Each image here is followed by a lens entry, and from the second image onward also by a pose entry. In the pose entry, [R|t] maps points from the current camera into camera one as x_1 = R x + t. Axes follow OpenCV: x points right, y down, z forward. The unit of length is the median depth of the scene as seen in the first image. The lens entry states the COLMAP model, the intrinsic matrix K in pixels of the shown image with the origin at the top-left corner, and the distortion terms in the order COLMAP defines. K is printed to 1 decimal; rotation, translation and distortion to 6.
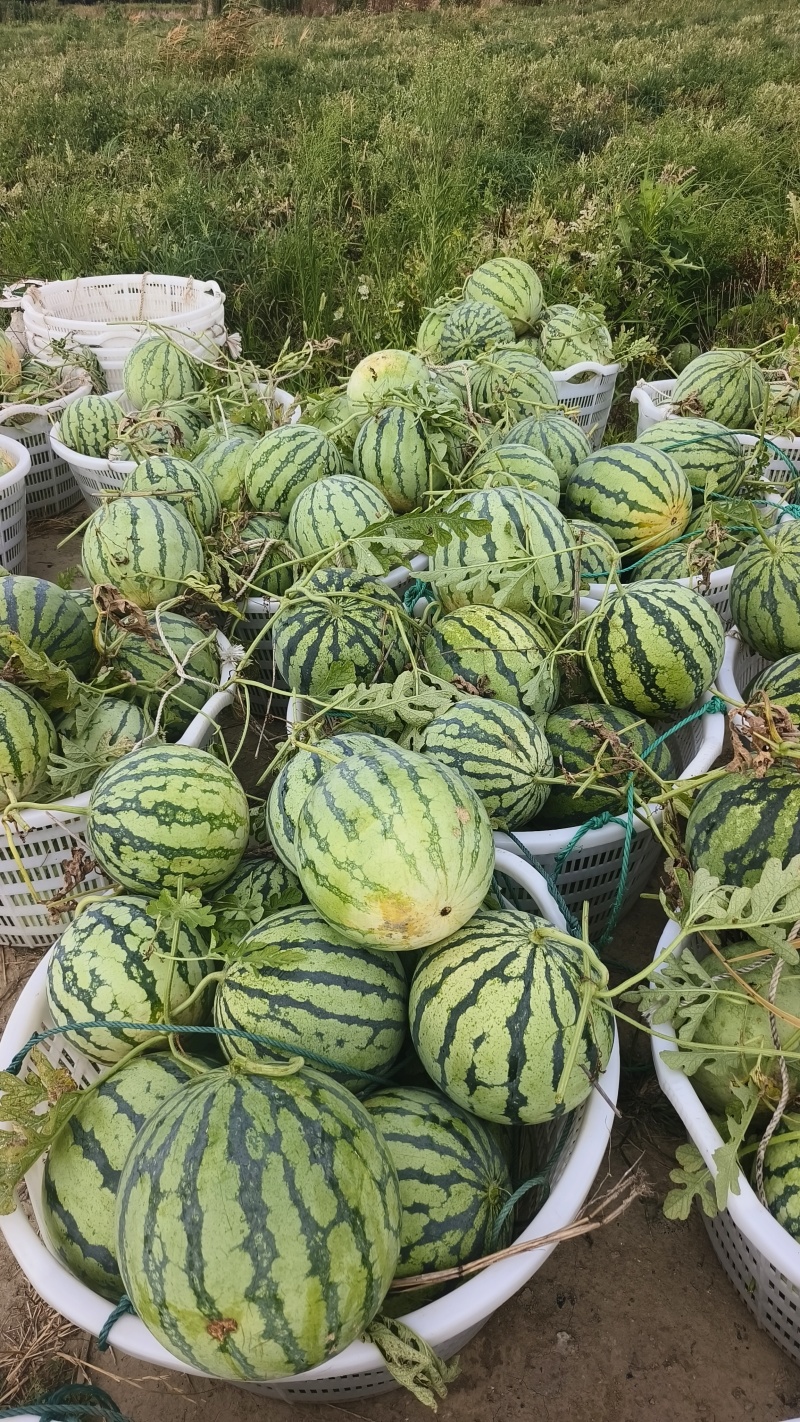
lens RADIAL K [[887.1, 0, 400.0], [0, 887.1, 711.0], [0, 0, 1]] dist [-0.016046, 0.047898]
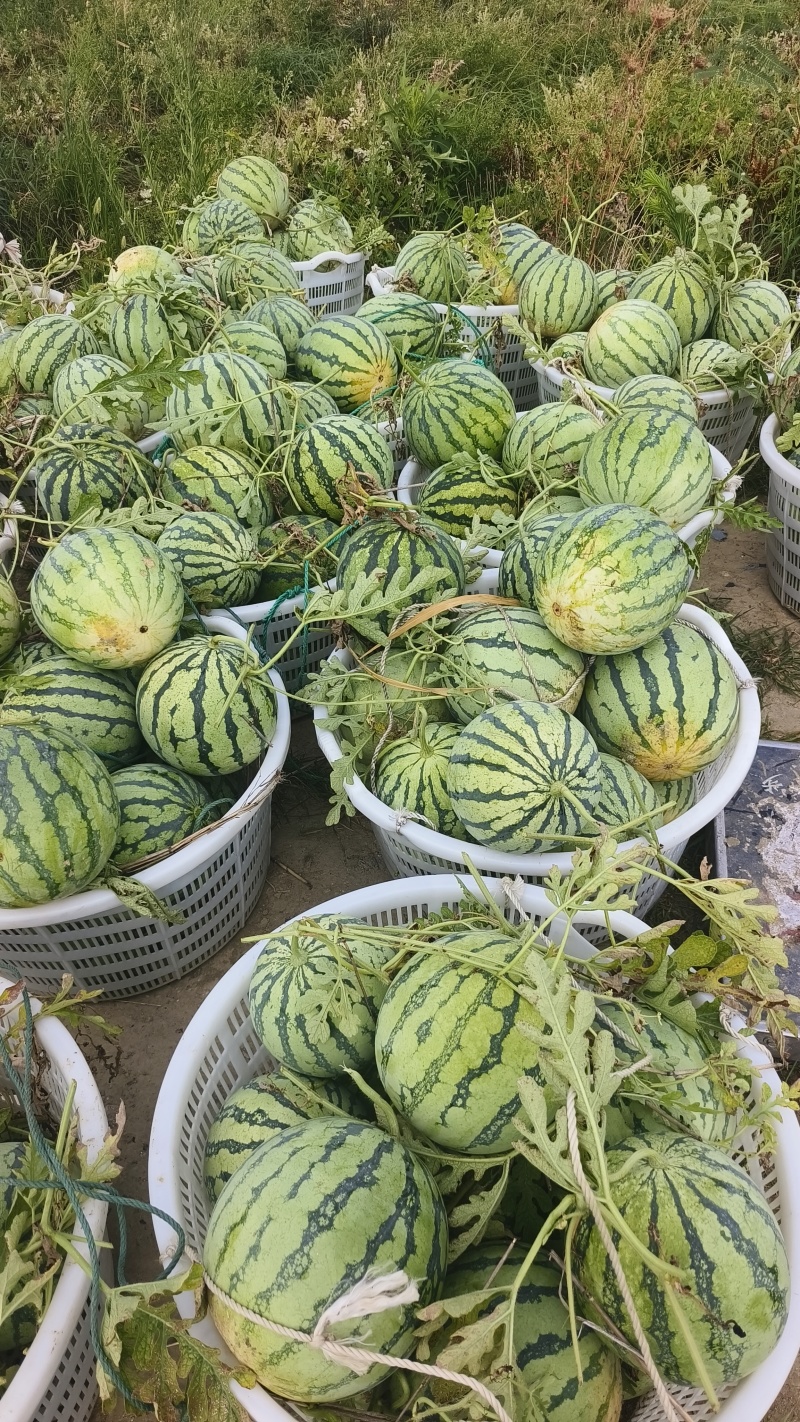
lens RADIAL K [[887.1, 0, 400.0], [0, 887.1, 711.0], [0, 0, 1]] dist [-0.016046, 0.047898]
pose [[0.986424, -0.109107, 0.122734, 0.180994], [0.098379, 0.991042, 0.090322, 0.178117], [-0.131489, -0.077021, 0.988321, -0.333395]]
